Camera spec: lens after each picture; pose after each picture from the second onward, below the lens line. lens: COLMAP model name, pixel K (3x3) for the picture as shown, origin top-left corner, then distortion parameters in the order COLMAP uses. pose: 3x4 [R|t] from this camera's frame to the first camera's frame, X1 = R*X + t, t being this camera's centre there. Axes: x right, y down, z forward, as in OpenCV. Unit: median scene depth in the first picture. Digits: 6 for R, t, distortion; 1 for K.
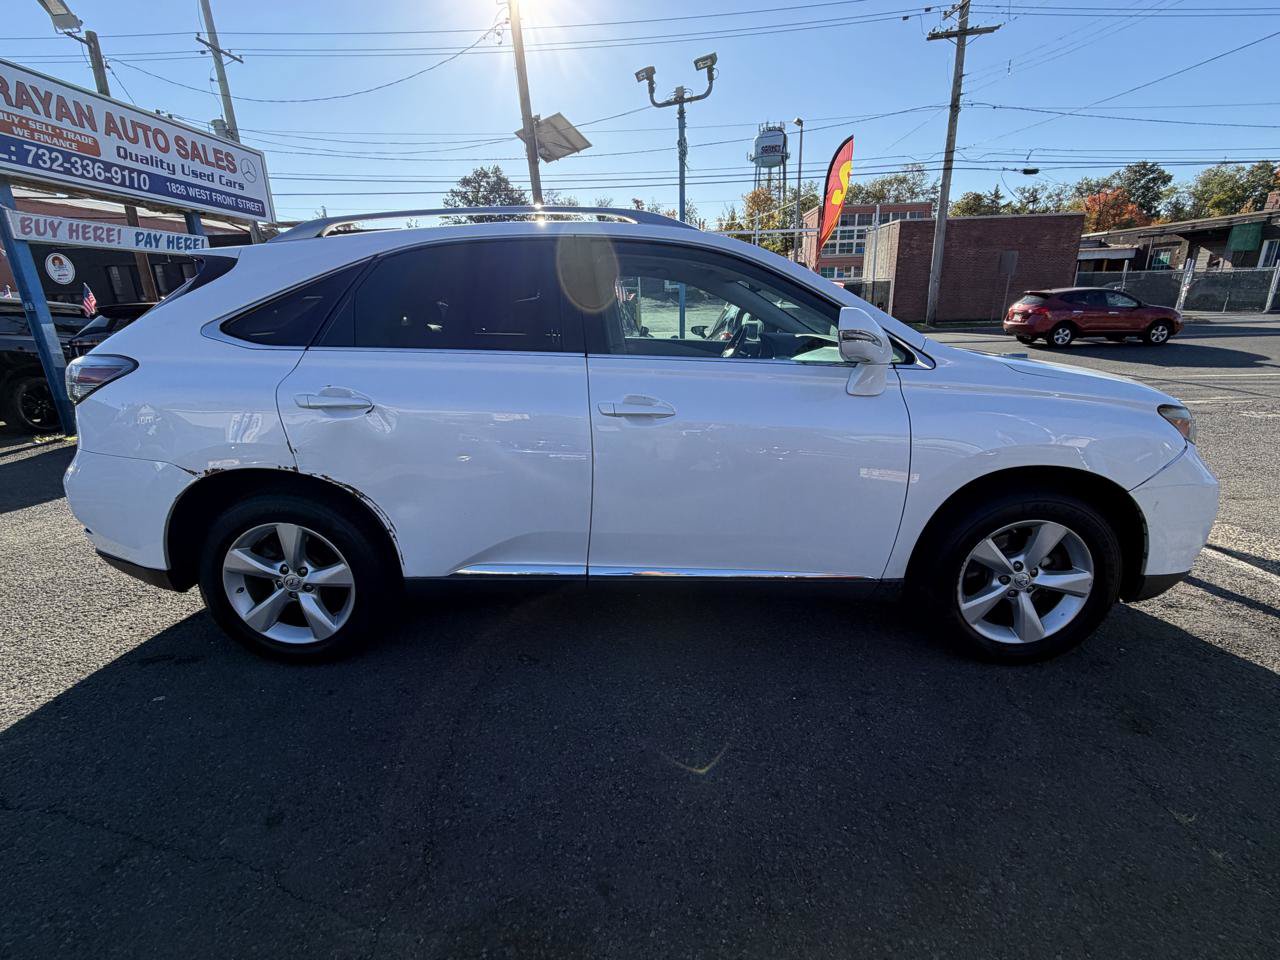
lens RADIAL K [[651.4, 0, 729.4], [0, 651.4, 461.4], [0, 0, 1]] dist [0.000522, -0.000501]
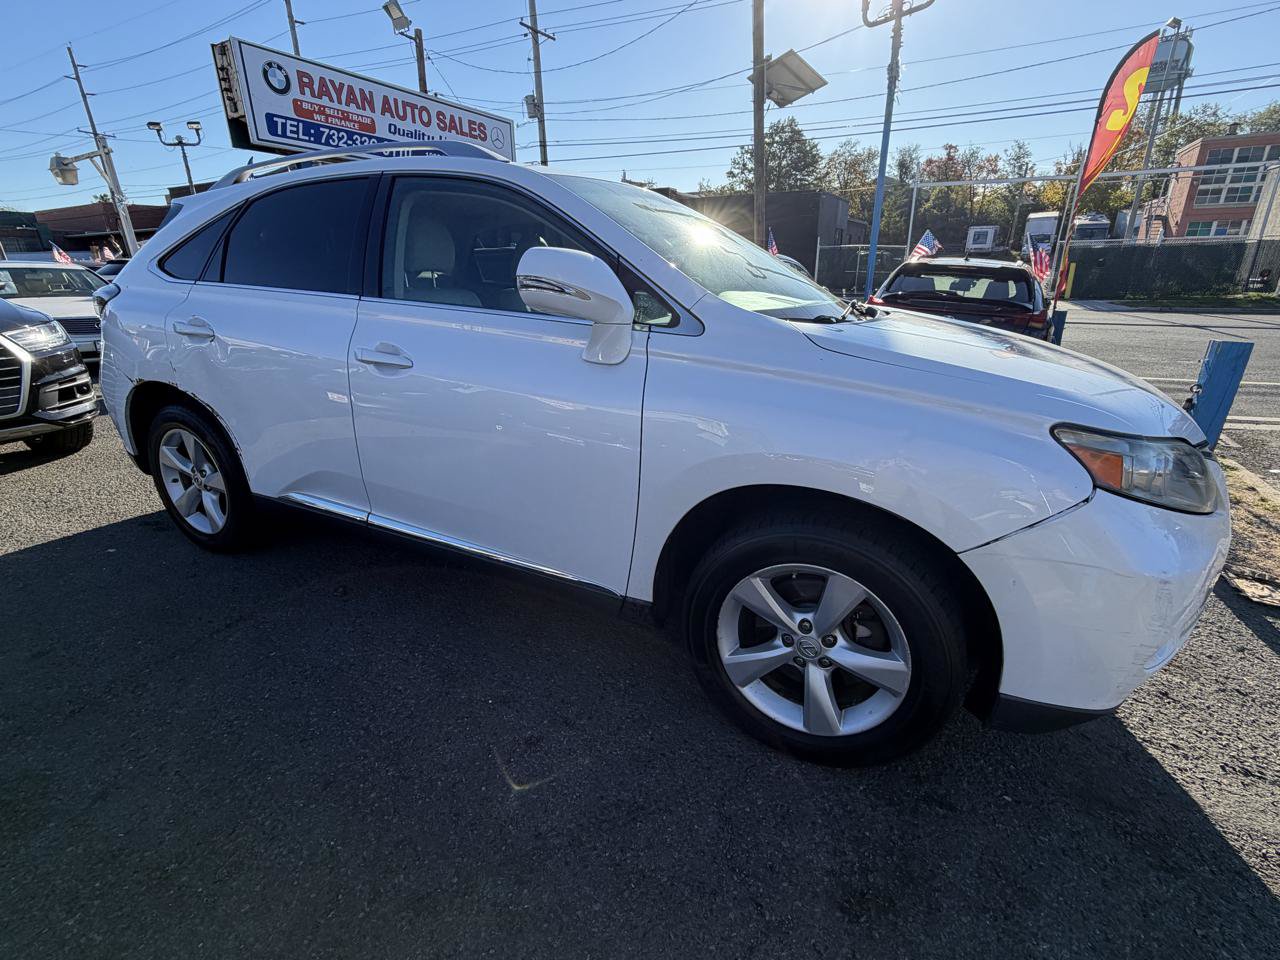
lens RADIAL K [[678.8, 0, 695.4], [0, 678.8, 485.8], [0, 0, 1]] dist [0.000596, -0.001759]
pose [[0.872974, 0.164021, -0.459361, 0.266144], [-0.129475, 0.985903, 0.105975, -0.021323], [0.470268, -0.033038, 0.881905, 0.121029]]
